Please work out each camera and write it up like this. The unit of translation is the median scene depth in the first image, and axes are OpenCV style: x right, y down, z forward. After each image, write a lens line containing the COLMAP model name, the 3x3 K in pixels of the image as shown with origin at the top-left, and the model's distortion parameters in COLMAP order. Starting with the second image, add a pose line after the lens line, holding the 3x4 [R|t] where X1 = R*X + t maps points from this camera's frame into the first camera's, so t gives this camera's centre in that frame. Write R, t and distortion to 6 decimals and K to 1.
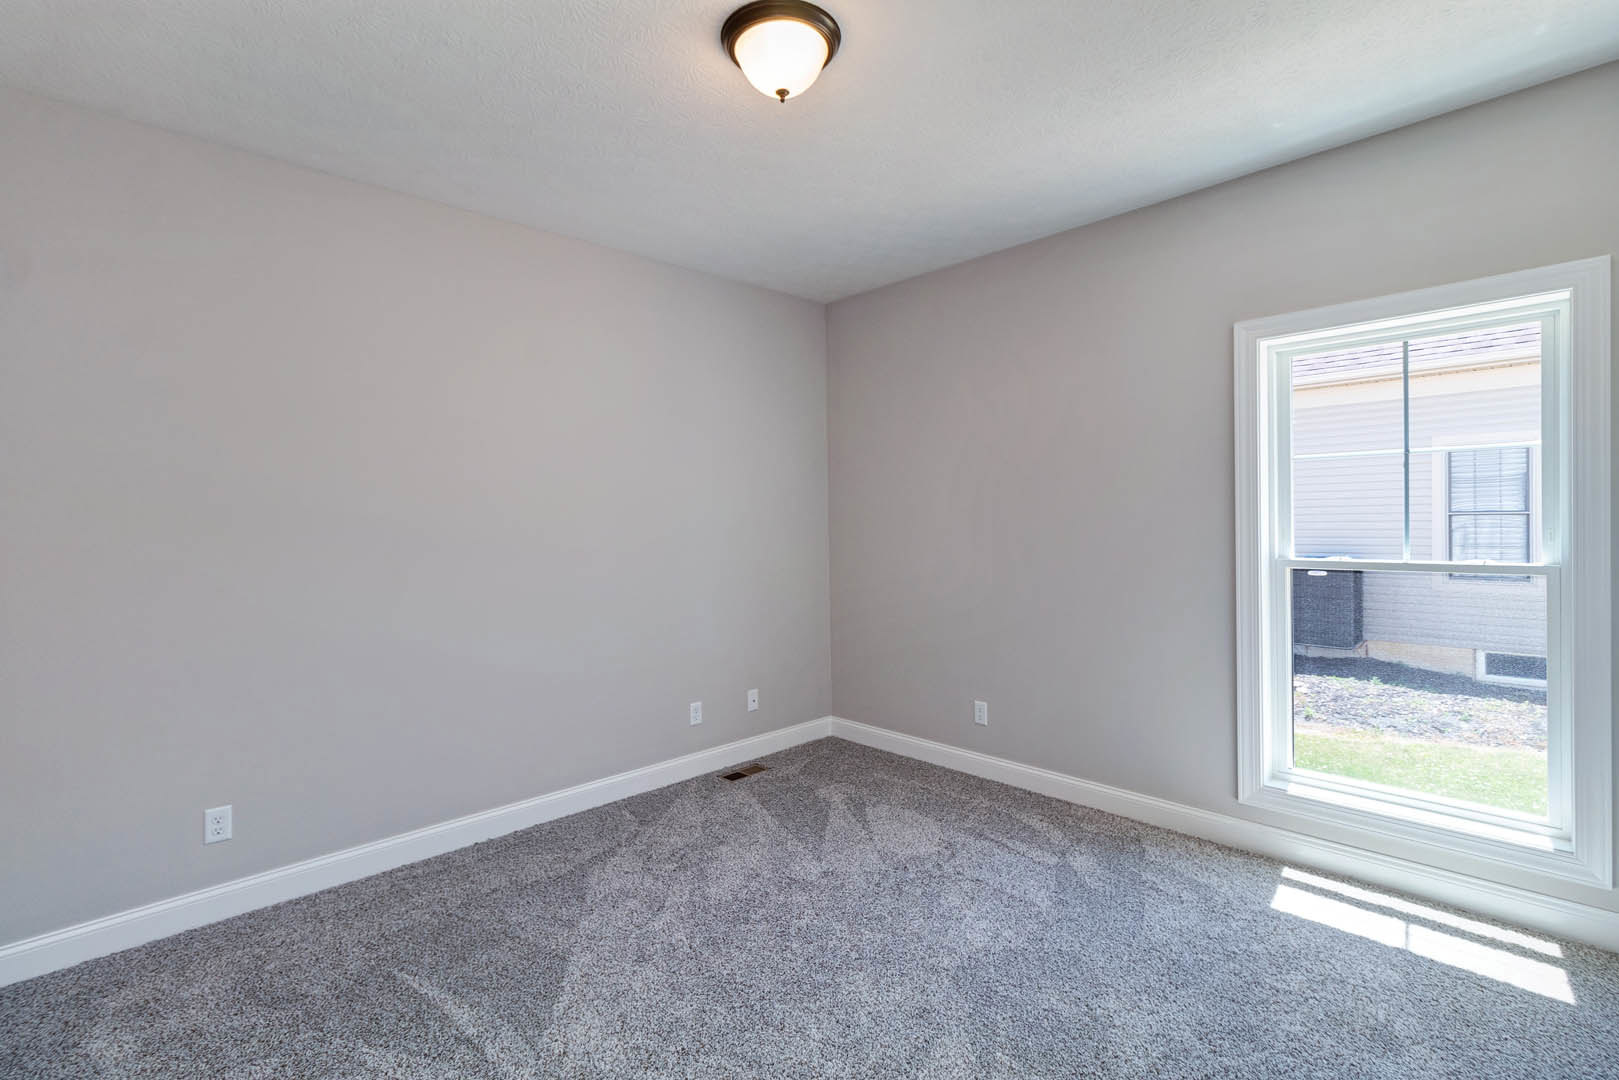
lens RADIAL K [[750.8, 0, 818.9], [0, 750.8, 523.1], [0, 0, 1]] dist [0.001304, 0.001125]
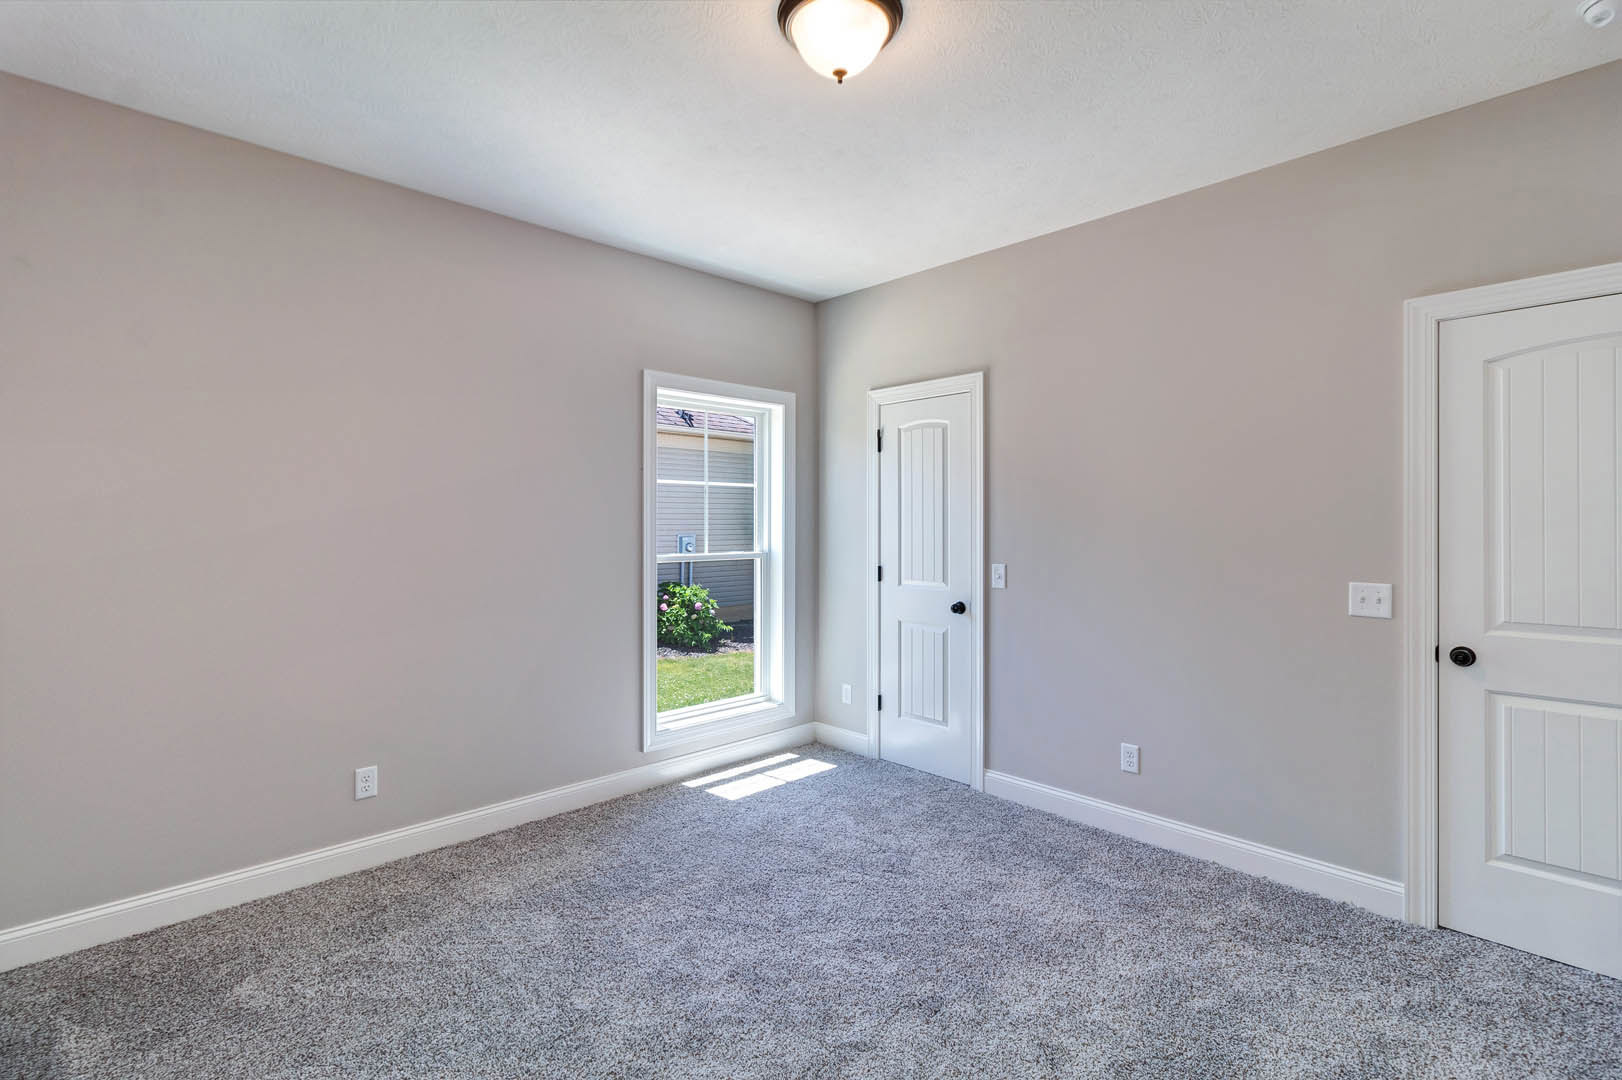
lens RADIAL K [[752.2, 0, 820.5], [0, 752.2, 523.1], [0, 0, 1]] dist [0.001304, 0.001125]
pose [[-0.006908, 0.009202, 0.999934, -0.806773], [-0.000816, 0.999957, -0.009207, 0.002185], [-0.999976, -0.000879, -0.006900, 0.831330]]
